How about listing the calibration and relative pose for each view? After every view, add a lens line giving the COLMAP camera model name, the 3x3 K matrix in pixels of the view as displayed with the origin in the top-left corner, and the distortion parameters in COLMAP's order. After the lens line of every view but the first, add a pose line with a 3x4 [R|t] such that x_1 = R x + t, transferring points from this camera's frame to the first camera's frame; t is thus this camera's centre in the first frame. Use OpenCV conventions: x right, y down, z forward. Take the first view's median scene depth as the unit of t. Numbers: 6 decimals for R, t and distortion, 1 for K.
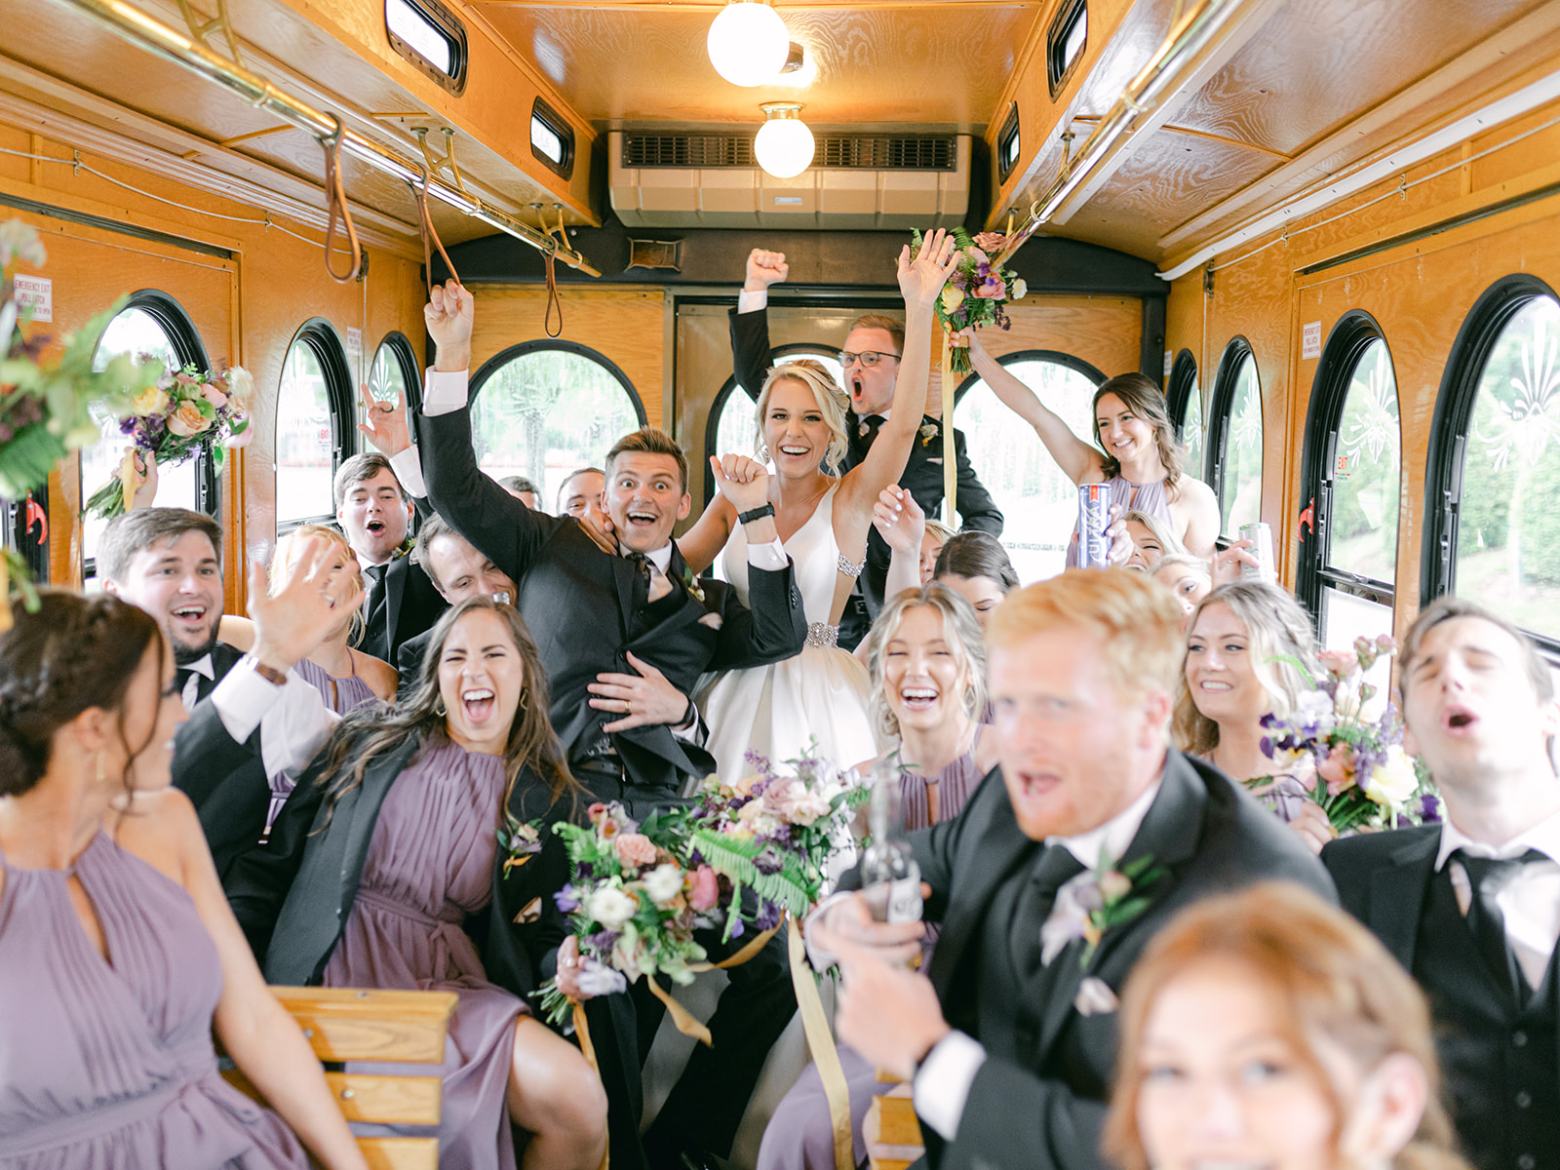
lens RADIAL K [[1581.0, 0, 780.0], [0, 1581.0, 585.0], [0, 0, 1]] dist [-0.199014, 0.025074]
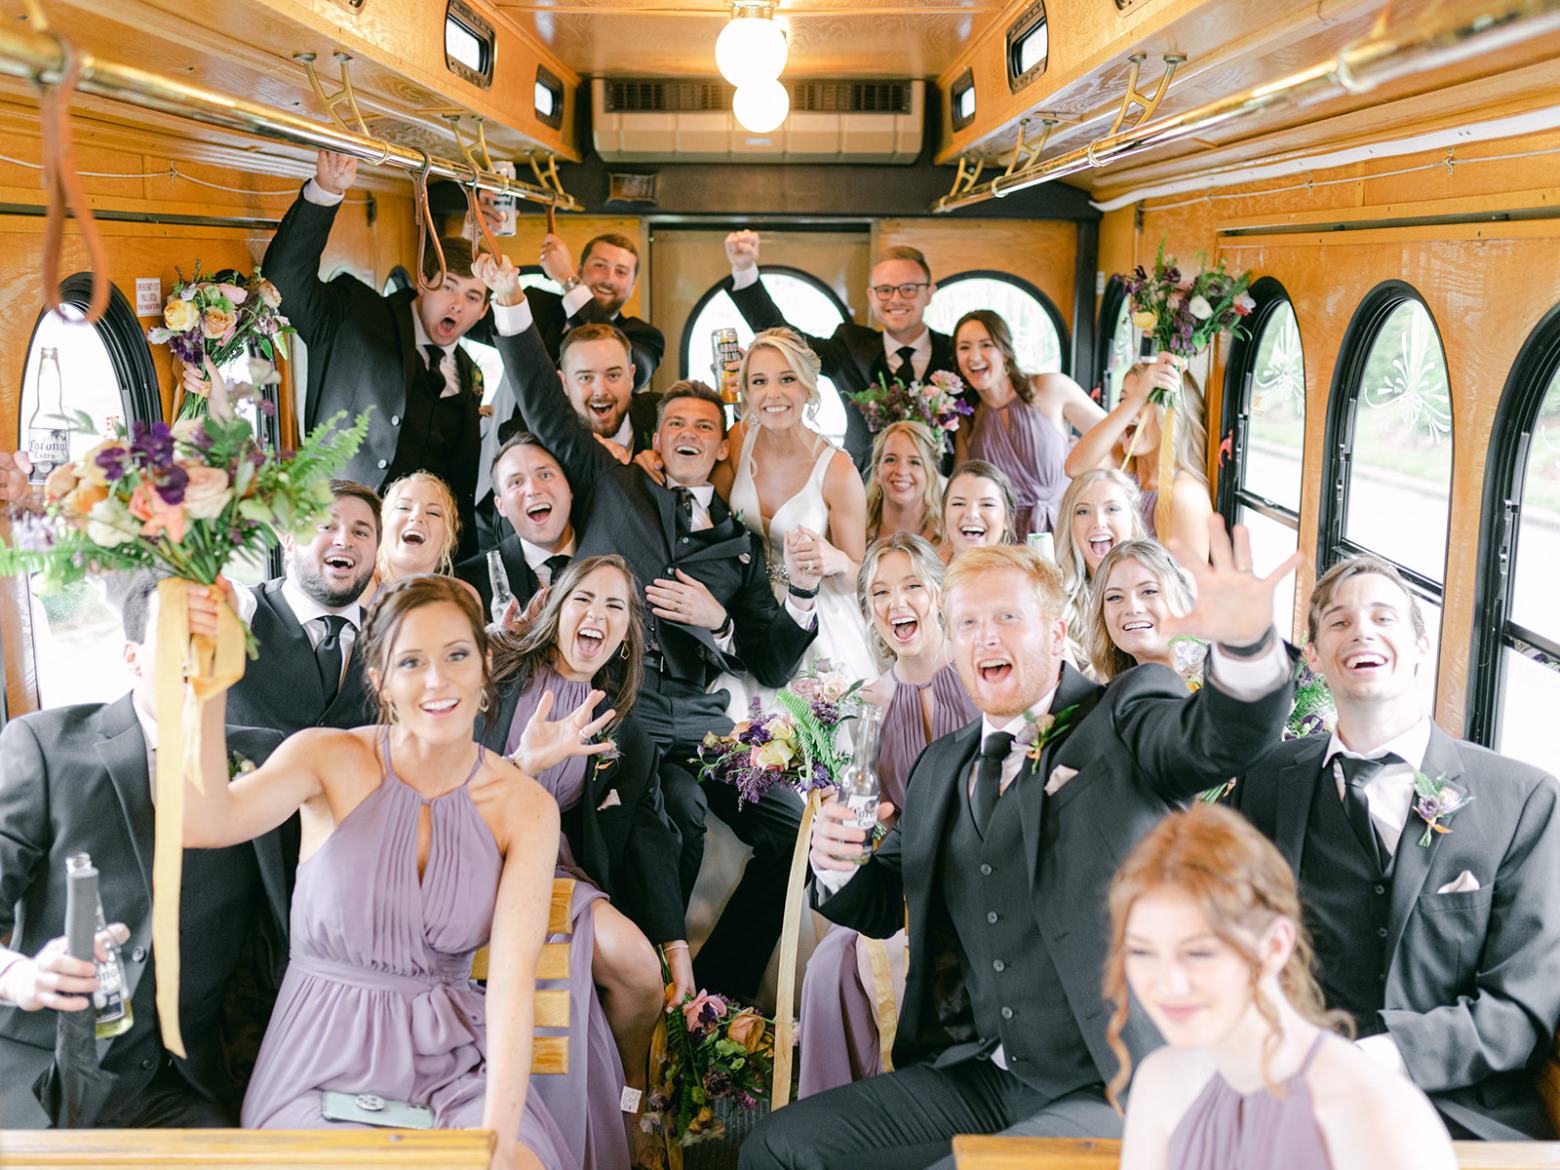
lens RADIAL K [[1588.7, 0, 780.0], [0, 1588.7, 585.0], [0, 0, 1]] dist [0.000864, -0.757376]
pose [[0.998137, -0.027208, 0.054607, -0.053240], [0.021632, 0.994730, 0.100220, -0.051816], [-0.057046, -0.098852, 0.993466, -0.149030]]
